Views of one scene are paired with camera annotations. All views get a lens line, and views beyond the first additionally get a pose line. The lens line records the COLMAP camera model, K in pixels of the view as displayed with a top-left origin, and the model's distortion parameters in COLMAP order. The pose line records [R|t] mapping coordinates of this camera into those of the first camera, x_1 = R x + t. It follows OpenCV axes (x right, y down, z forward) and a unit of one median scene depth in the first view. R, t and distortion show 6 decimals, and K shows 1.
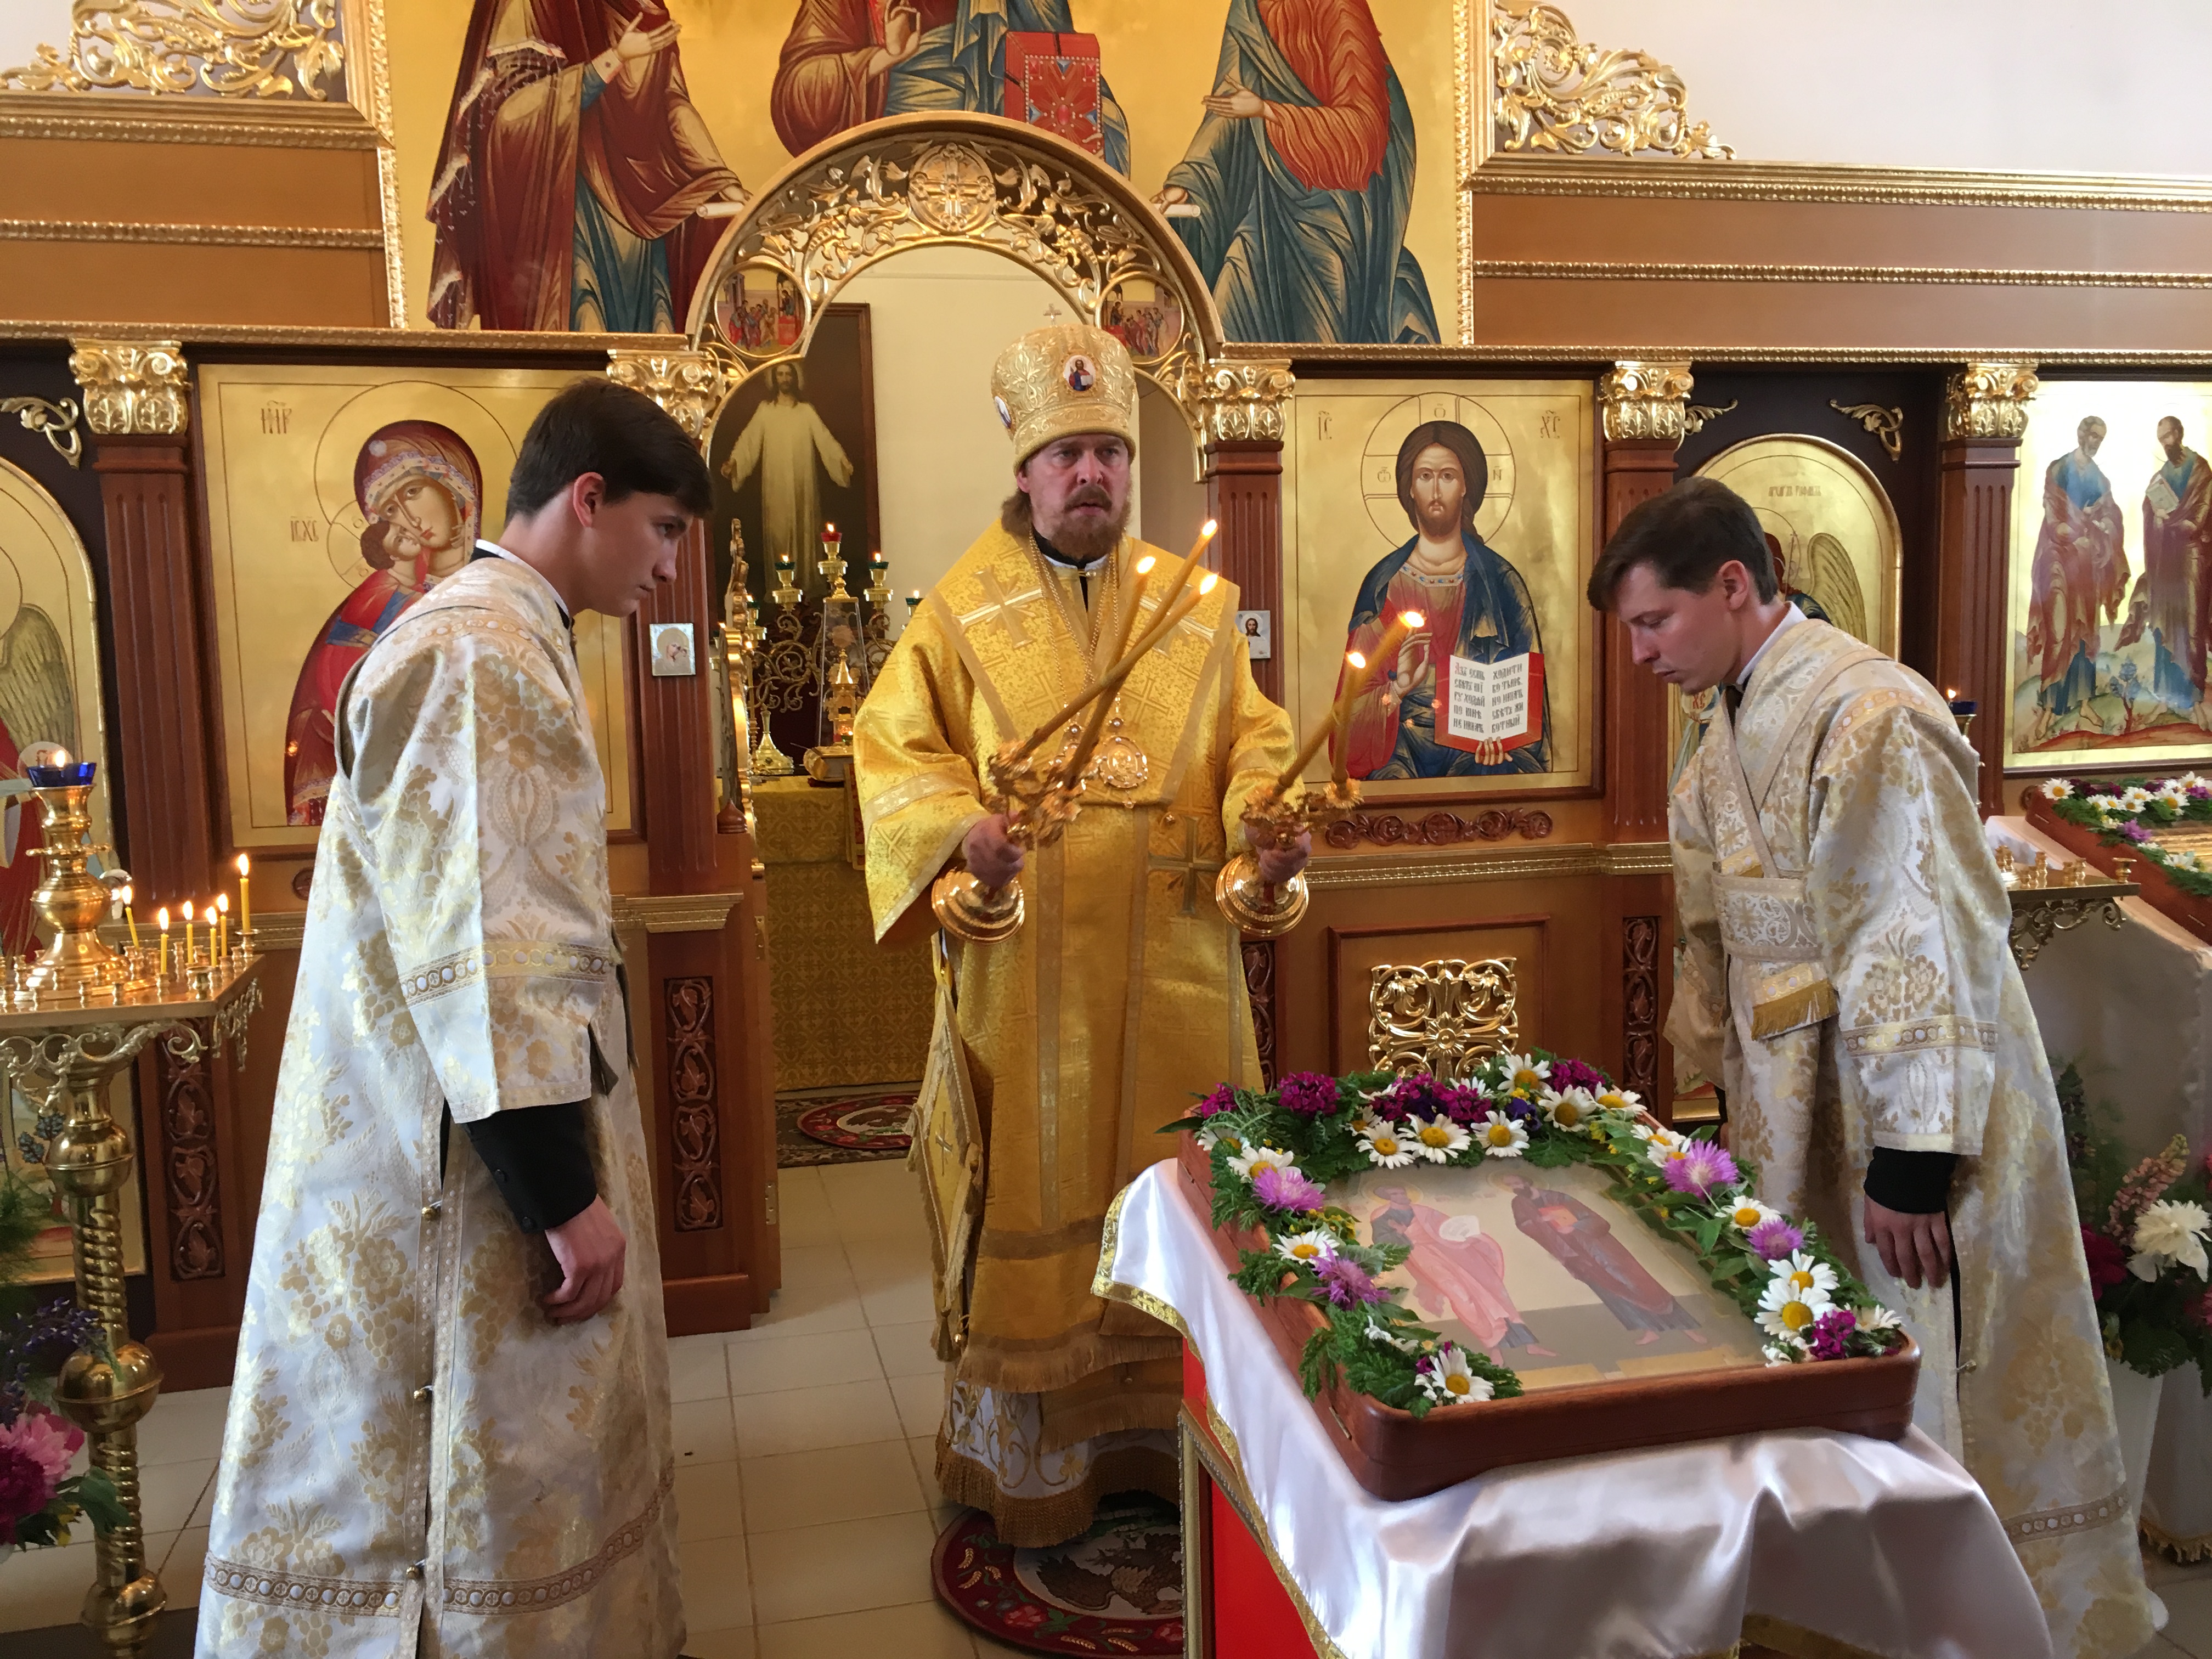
lens RADIAL K [[1862.9, 0, 1105.7], [0, 1862.9, 832.8], [0, 0, 1]] dist [0.077392, -0.101400]
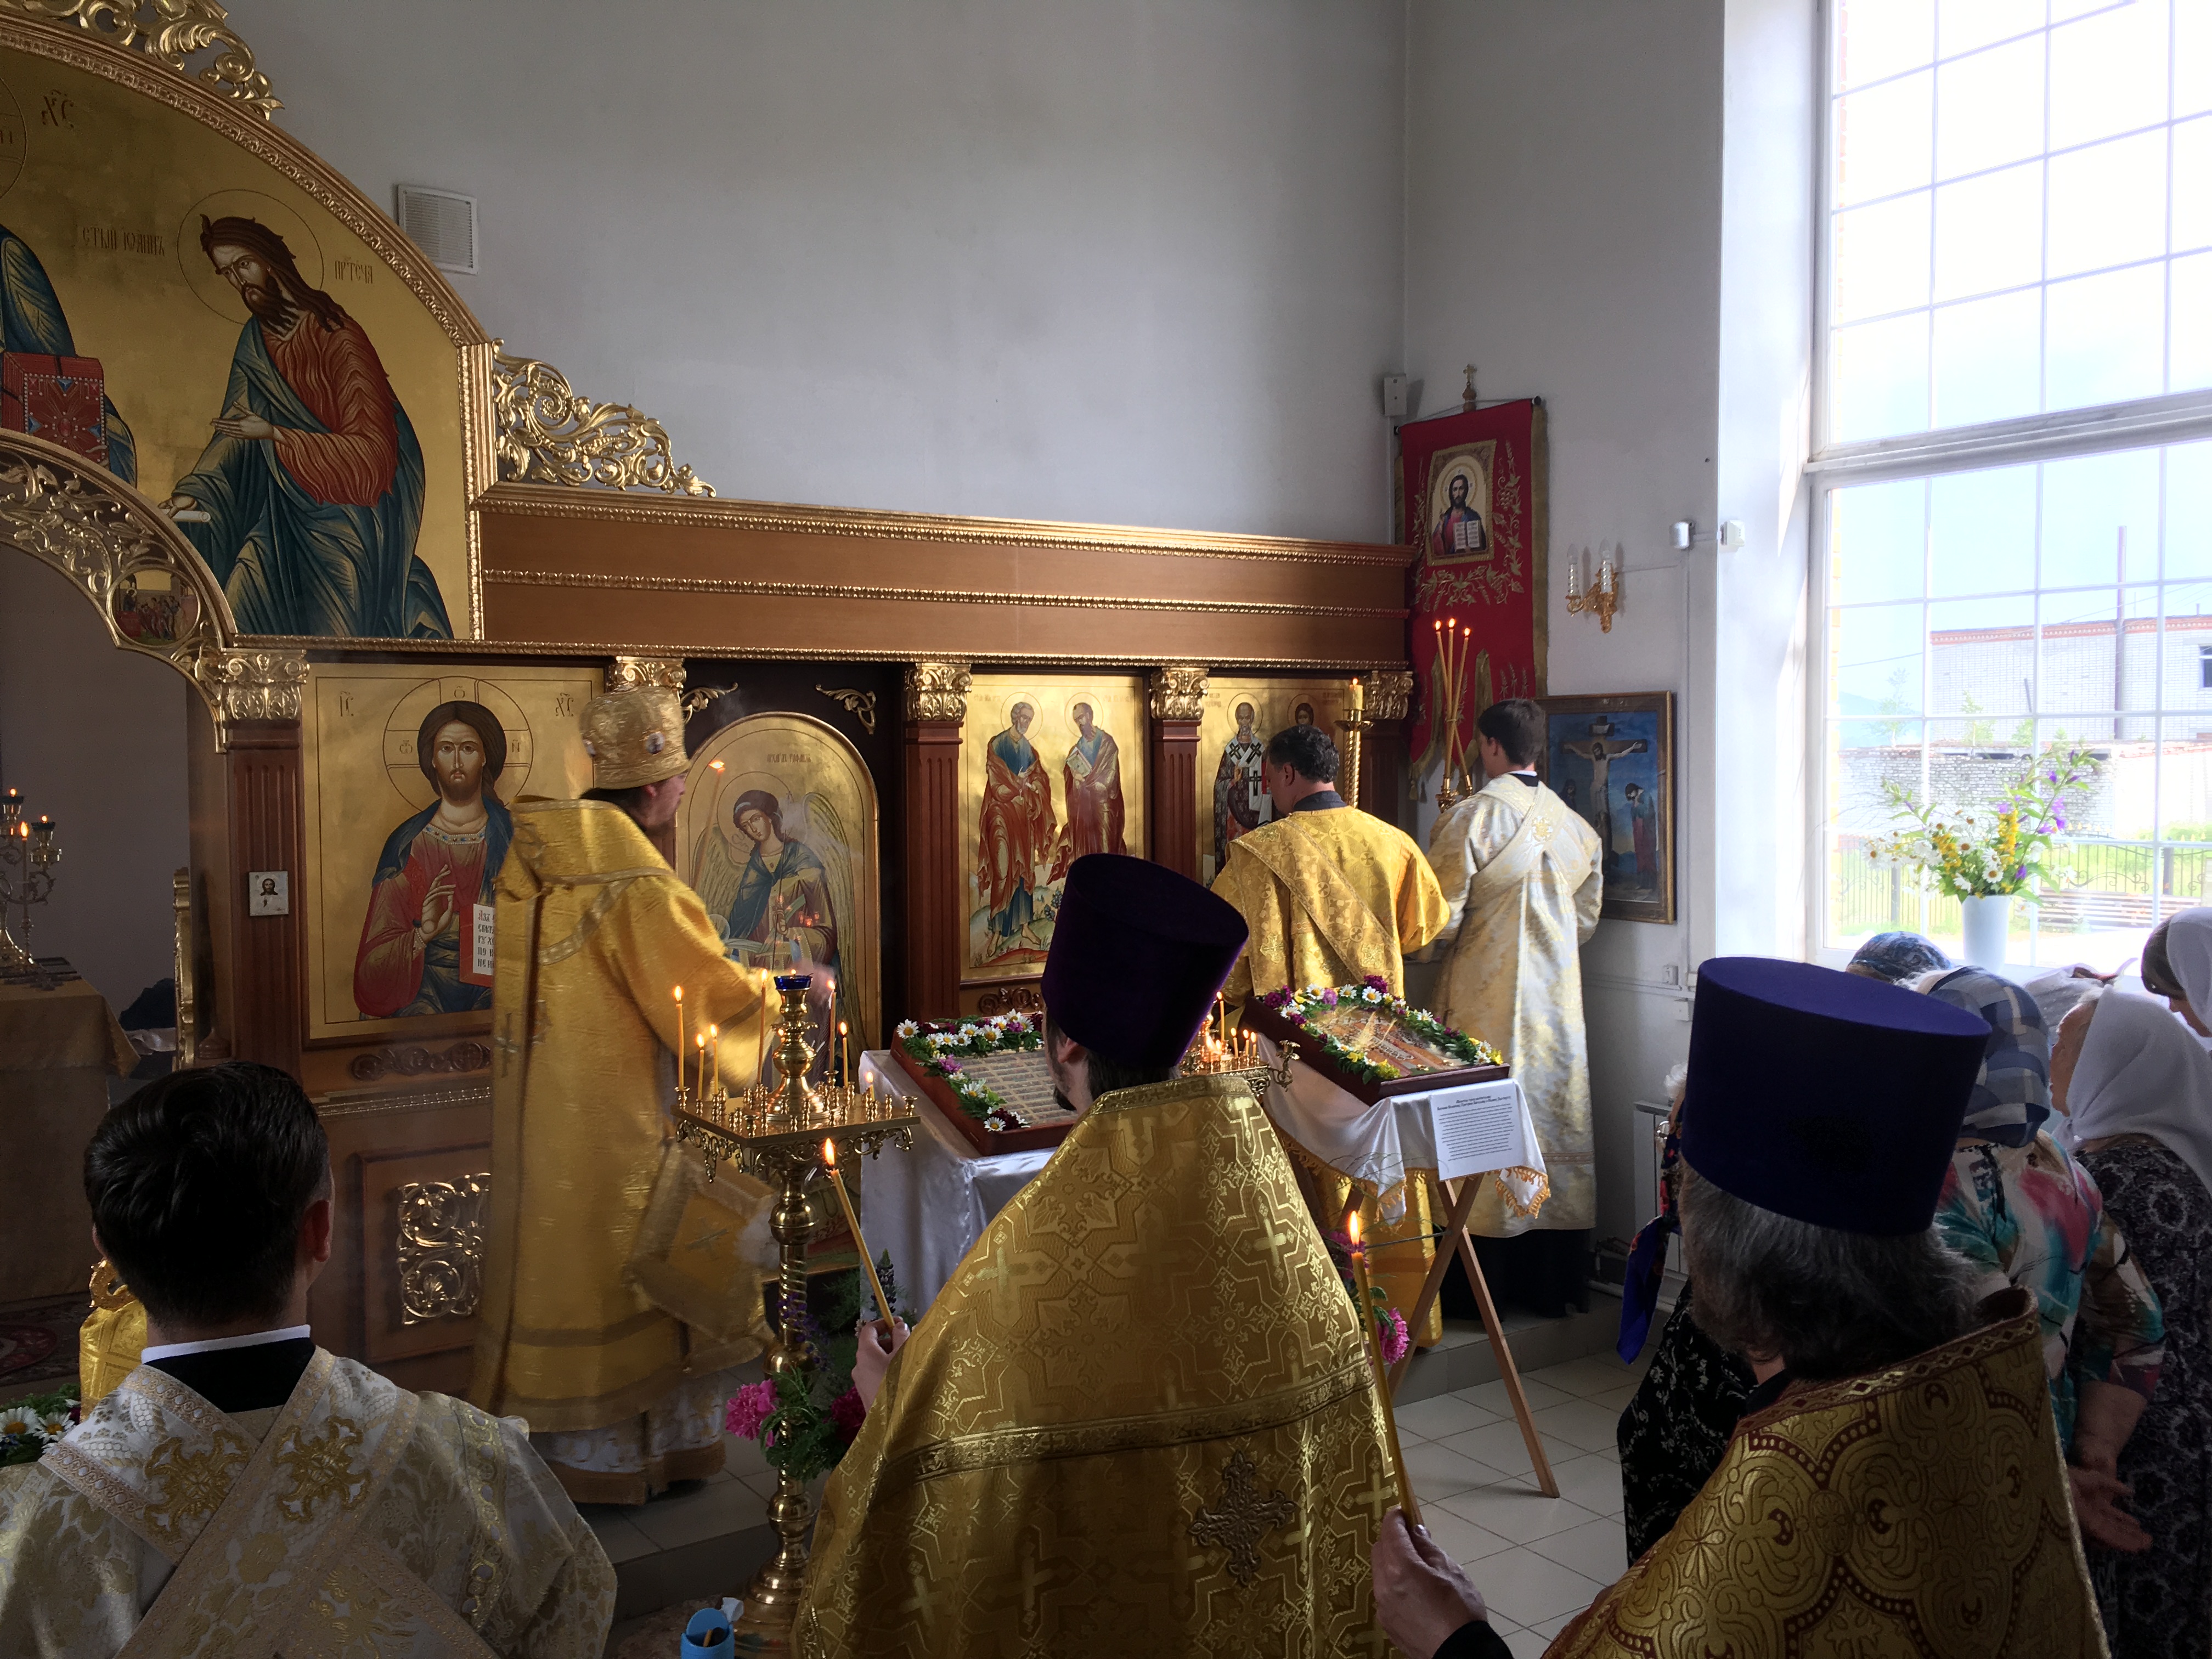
lens RADIAL K [[1862.9, 0, 1105.7], [0, 1862.9, 832.8], [0, 0, 1]] dist [0.077392, -0.101400]
pose [[0.934239, -0.000167, 0.356647, 0.143581], [0.021017, 0.998288, -0.054586, -0.071378], [-0.356027, 0.058492, 0.932643, -0.213328]]
